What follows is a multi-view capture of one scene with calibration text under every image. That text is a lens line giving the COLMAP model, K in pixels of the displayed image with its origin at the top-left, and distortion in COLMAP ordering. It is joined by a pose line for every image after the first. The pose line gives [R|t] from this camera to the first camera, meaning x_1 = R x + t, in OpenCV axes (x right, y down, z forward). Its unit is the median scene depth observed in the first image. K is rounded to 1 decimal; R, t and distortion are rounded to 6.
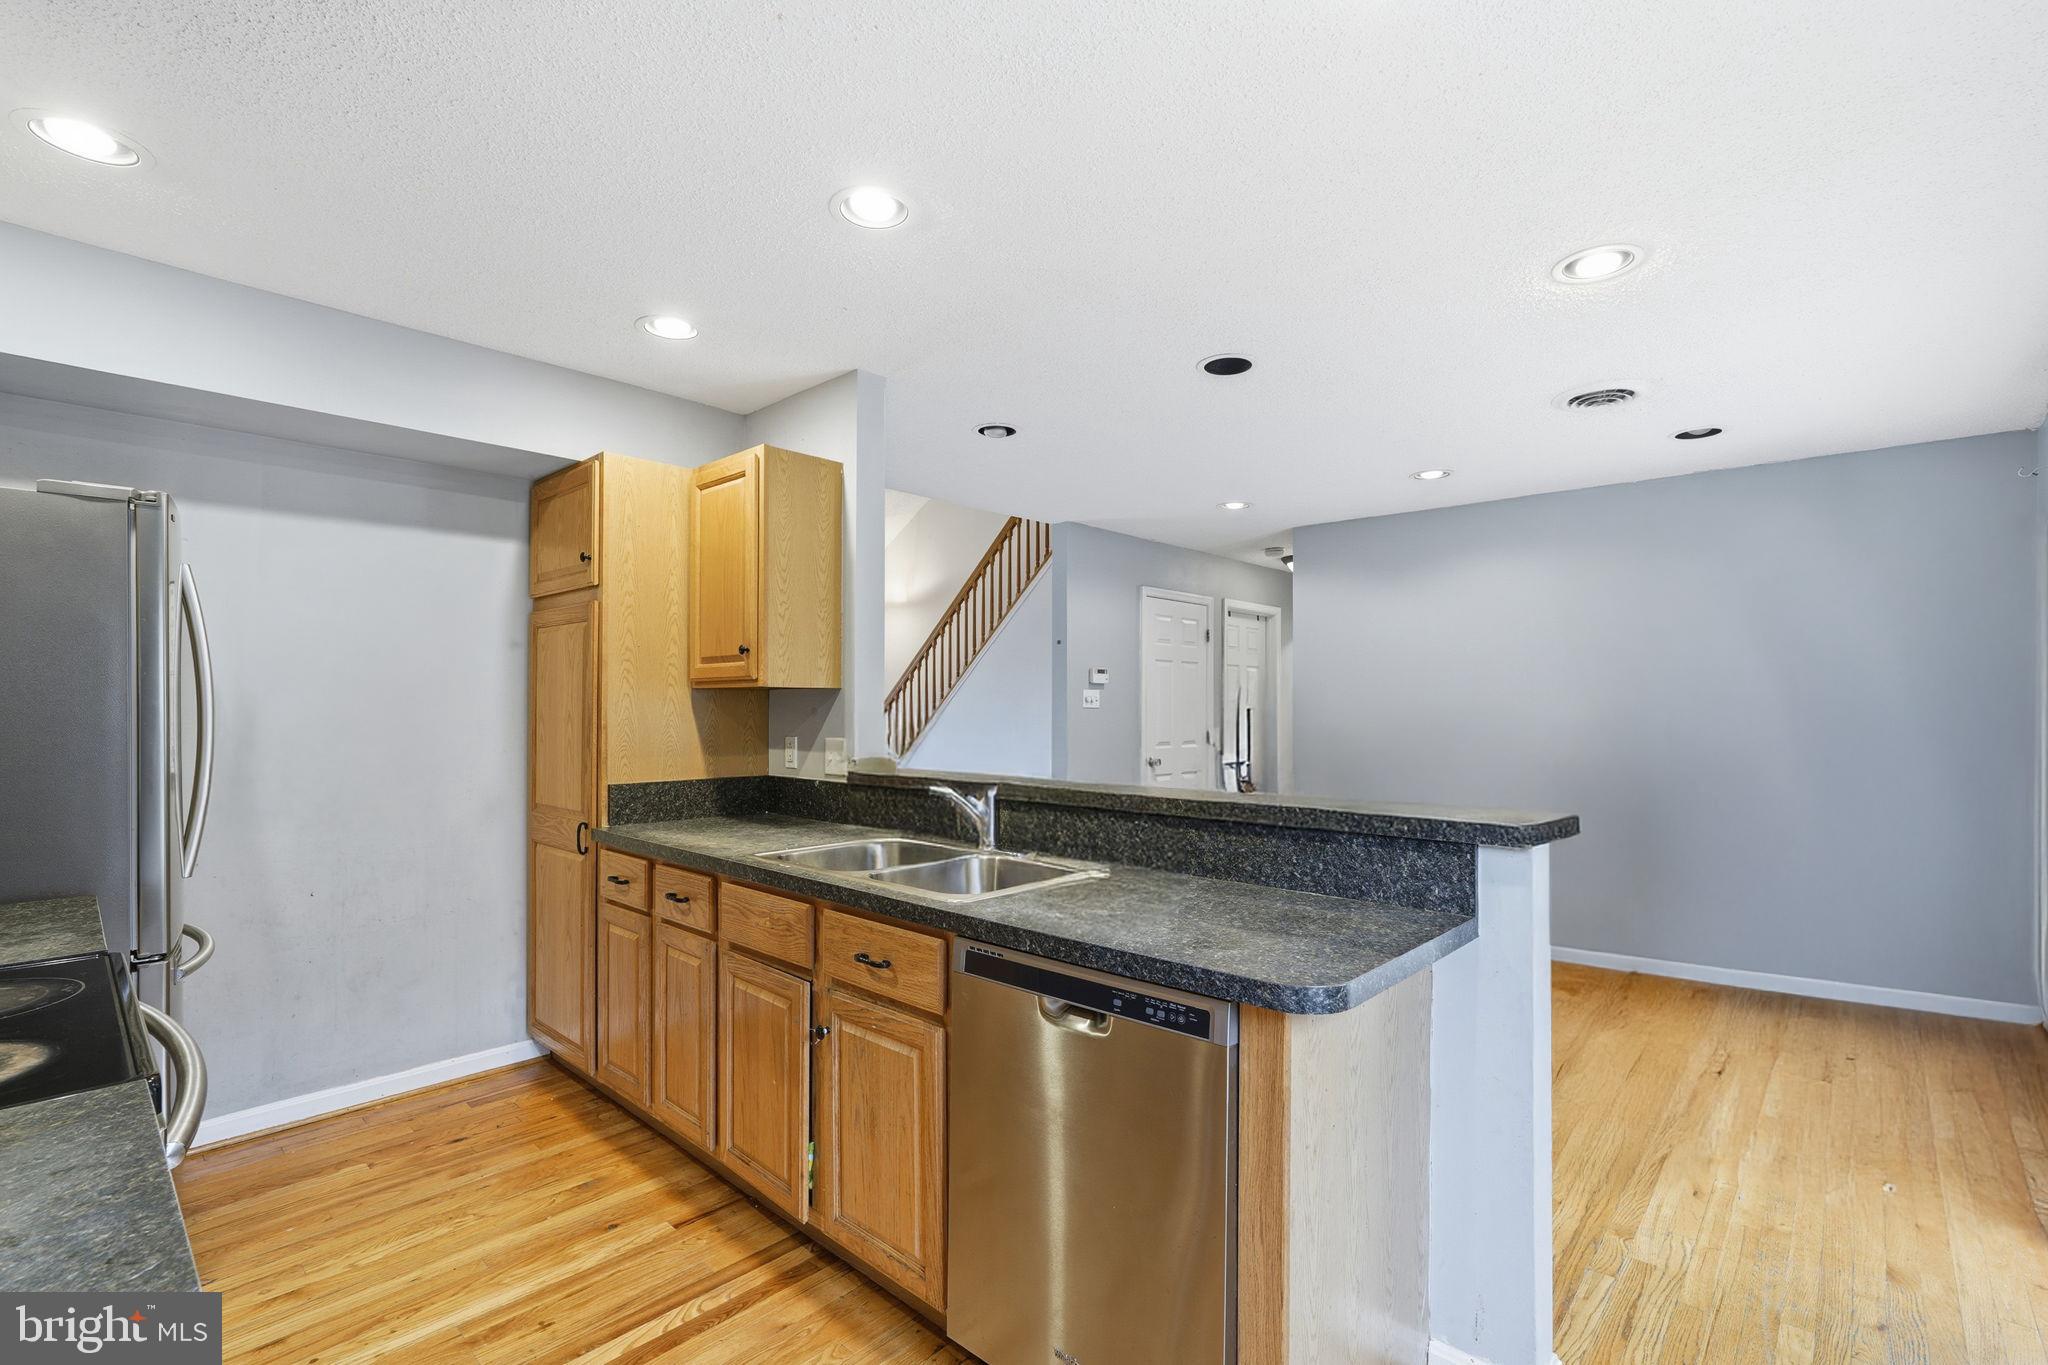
lens RADIAL K [[924.6, 0, 1028.5], [0, 924.6, 694.3], [0, 0, 1]] dist [-0.003739, 0.000729]
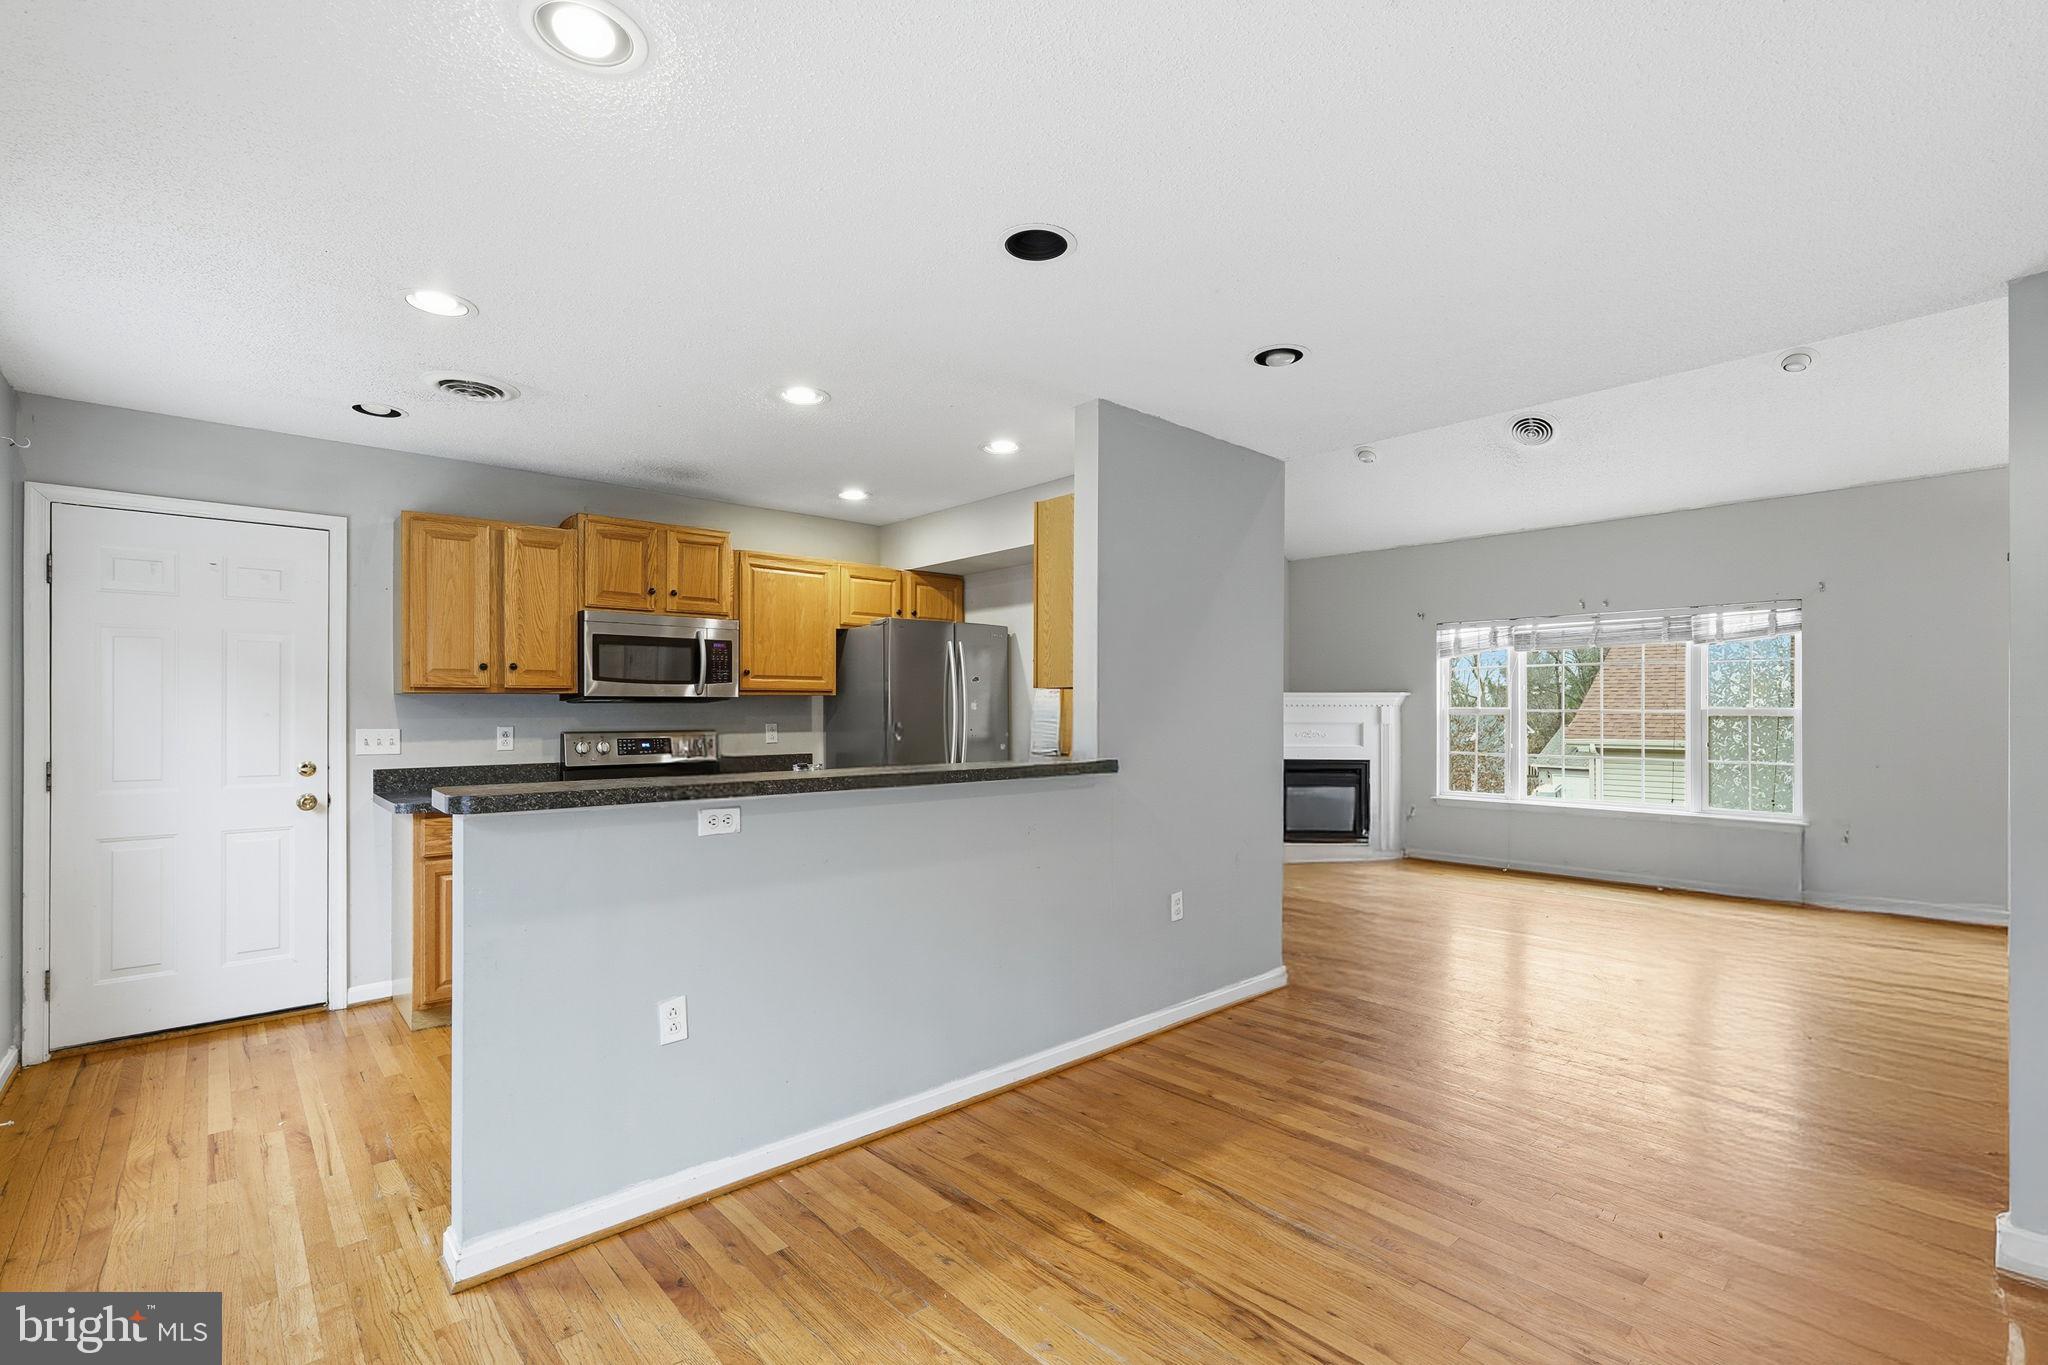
lens RADIAL K [[942.4, 0, 1030.5], [0, 942.4, 705.5], [0, 0, 1]] dist [-0.000080, 0.004949]
pose [[-0.098750, -0.003495, -0.995106, 1.011349], [0.008173, 0.999957, -0.004323, 0.017932], [0.995079, -0.008560, -0.098717, 1.090630]]
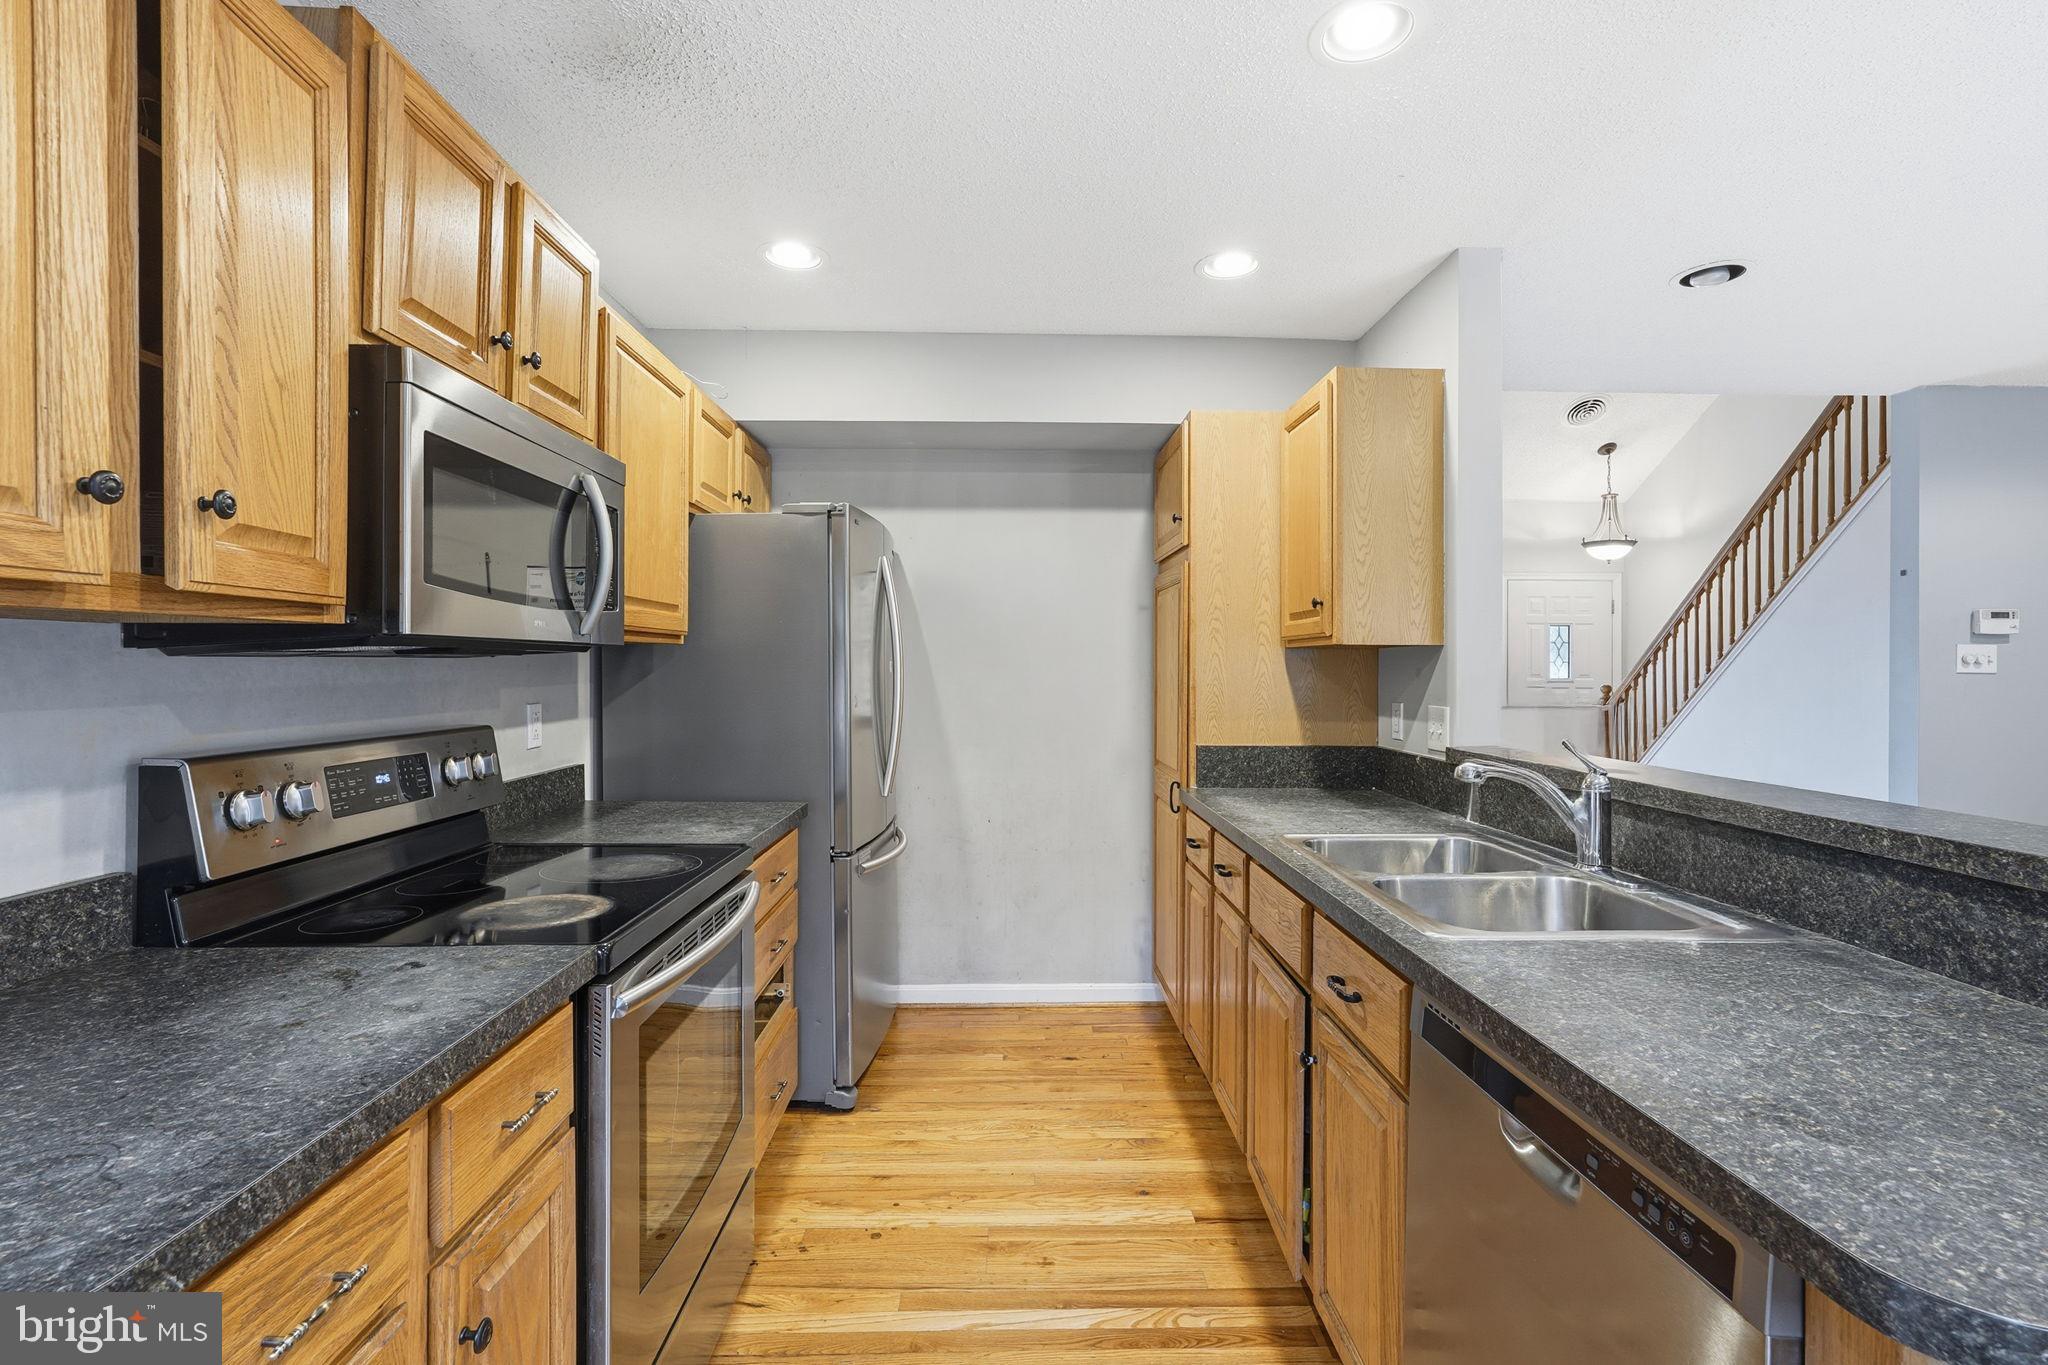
lens RADIAL K [[940.5, 0, 1029.1], [0, 940.5, 664.1], [0, 0, 1]] dist [-0.001699, 0.001030]
pose [[0.700294, 0.000272, -0.713855, 0.139992], [0.004591, 0.999978, 0.004884, 0.004502], [0.713840, -0.006698, 0.700277, 0.163860]]
